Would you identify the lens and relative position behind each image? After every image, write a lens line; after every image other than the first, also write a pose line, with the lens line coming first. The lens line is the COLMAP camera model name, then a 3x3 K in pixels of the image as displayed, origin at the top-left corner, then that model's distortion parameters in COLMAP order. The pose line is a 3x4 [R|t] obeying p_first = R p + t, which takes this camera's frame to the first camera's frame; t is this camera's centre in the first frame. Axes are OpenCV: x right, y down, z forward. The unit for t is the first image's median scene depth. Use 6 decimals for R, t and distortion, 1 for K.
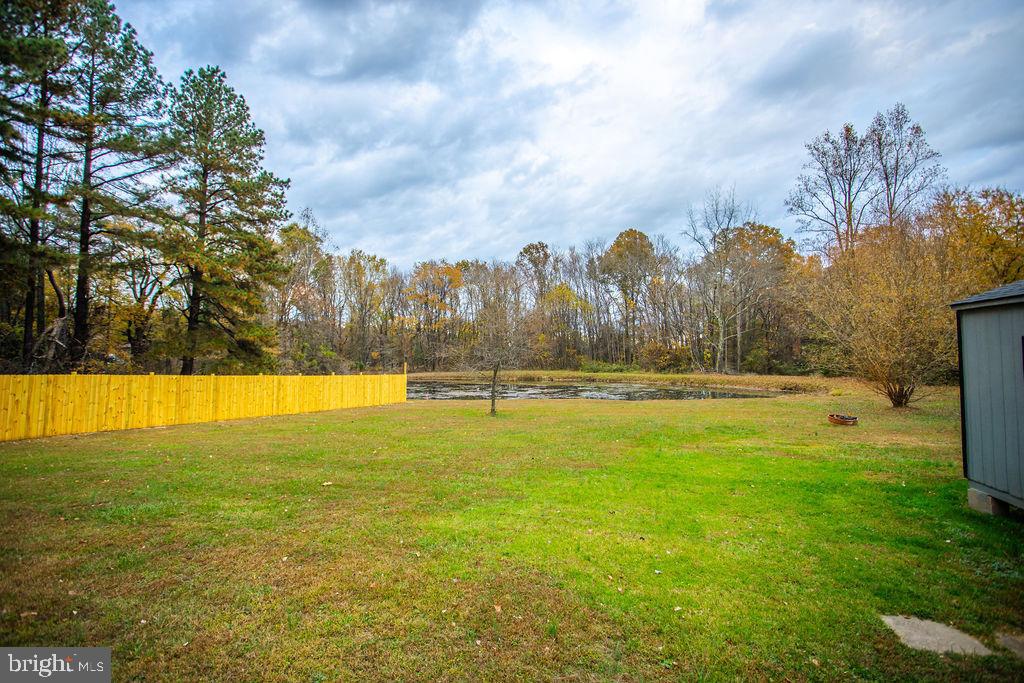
lens RADIAL K [[493.7, 0, 512.1], [0, 493.7, 338.4], [0, 0, 1]] dist [-0.071941, 0.028959]
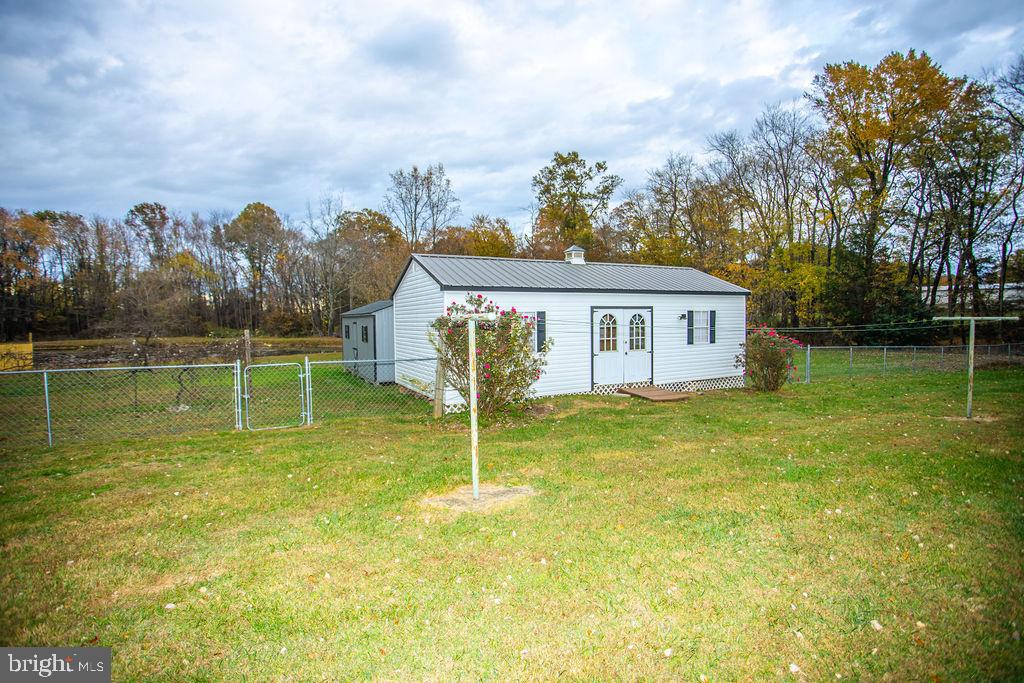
lens RADIAL K [[493.7, 0, 512.1], [0, 493.7, 338.4], [0, 0, 1]] dist [-0.071941, 0.028959]
pose [[0.758696, -0.025690, 0.650939, -0.028366], [-0.022066, 0.997635, 0.065092, -0.009694], [-0.651071, -0.063749, 0.756335, -0.161360]]
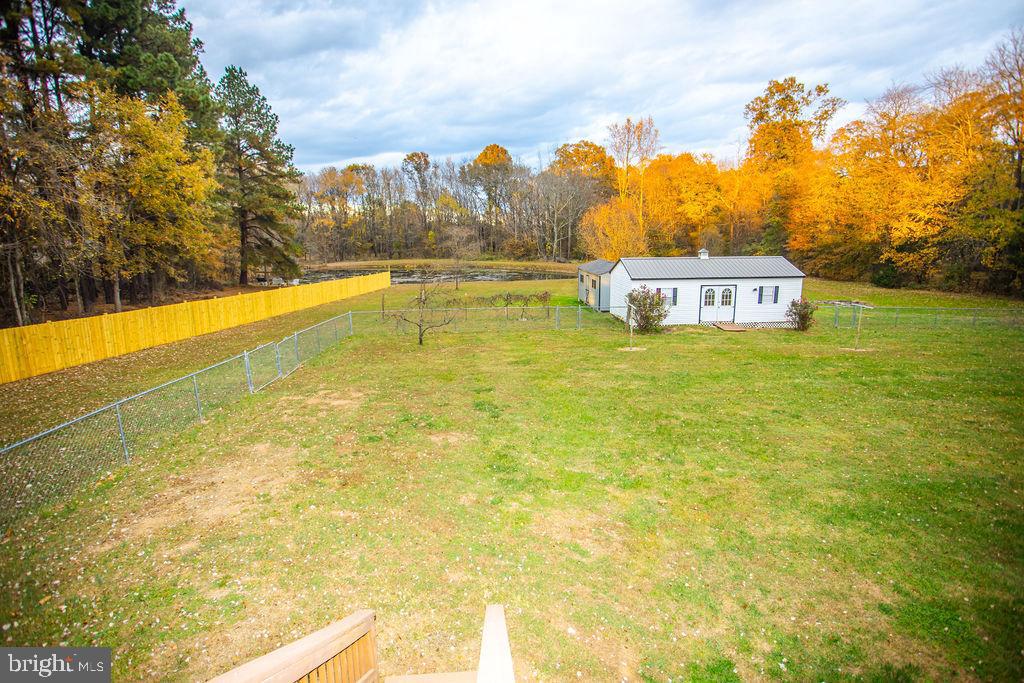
lens RADIAL K [[493.7, 0, 512.1], [0, 493.7, 338.4], [0, 0, 1]] dist [-0.071941, 0.028959]
pose [[0.957094, -0.064825, 0.282433, -0.100122], [-0.005839, 0.970144, 0.242459, -0.042116], [-0.289718, -0.233706, 0.928141, -0.289335]]
